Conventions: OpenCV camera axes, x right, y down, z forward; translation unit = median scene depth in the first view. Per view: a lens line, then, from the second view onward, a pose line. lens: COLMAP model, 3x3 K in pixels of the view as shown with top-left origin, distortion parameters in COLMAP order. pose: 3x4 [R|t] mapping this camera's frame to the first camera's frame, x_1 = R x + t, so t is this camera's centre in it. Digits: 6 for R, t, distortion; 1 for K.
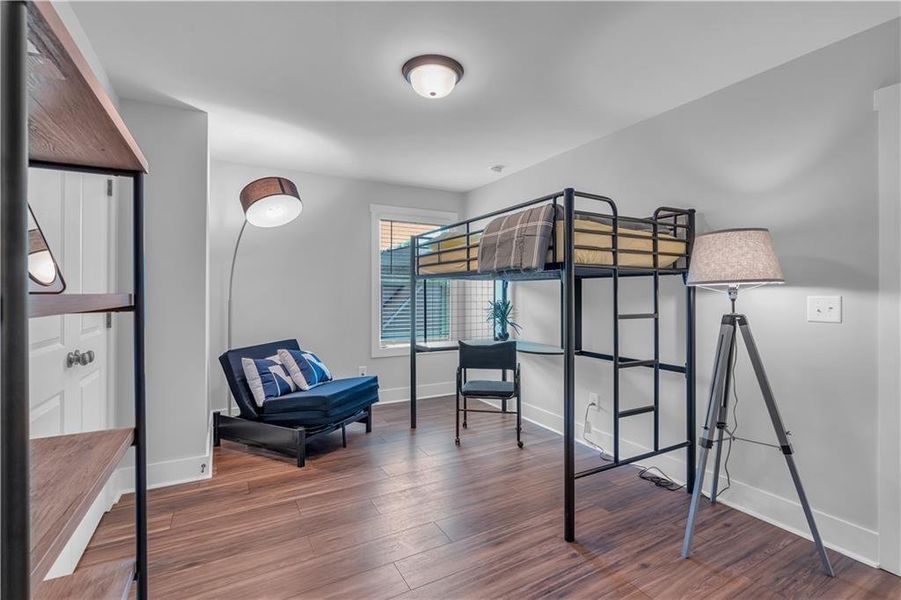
lens RADIAL K [[412.3, 0, 452.5], [0, 412.3, 293.7], [0, 0, 1]] dist [-0.005237, -0.002615]
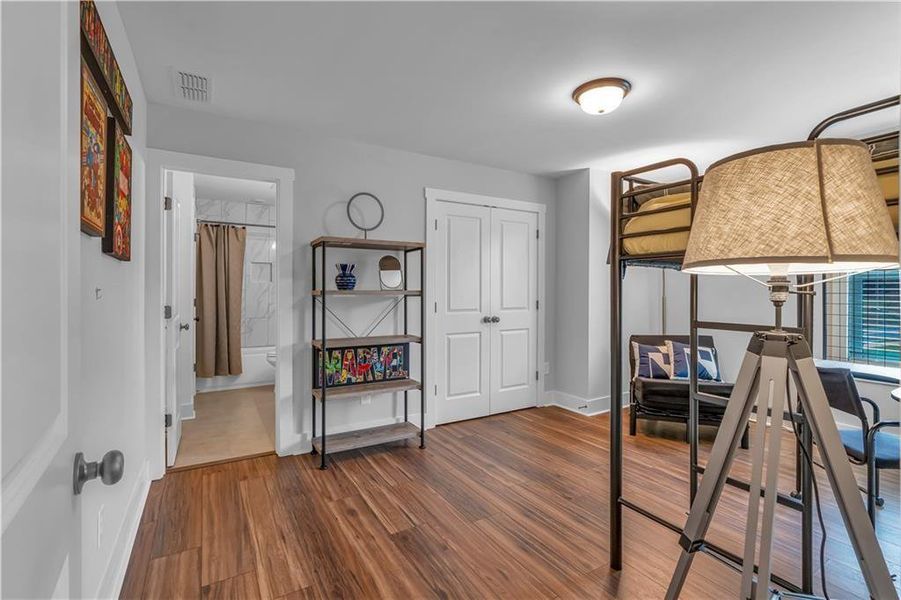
lens RADIAL K [[412.3, 0, 451.6], [0, 412.3, 293.5], [0, 0, 1]] dist [-0.005237, -0.002615]
pose [[0.035690, 0.006106, -0.999344, 0.987529], [-0.003093, 0.999977, 0.005999, 0.001572], [0.999358, 0.002877, 0.035709, 0.521714]]
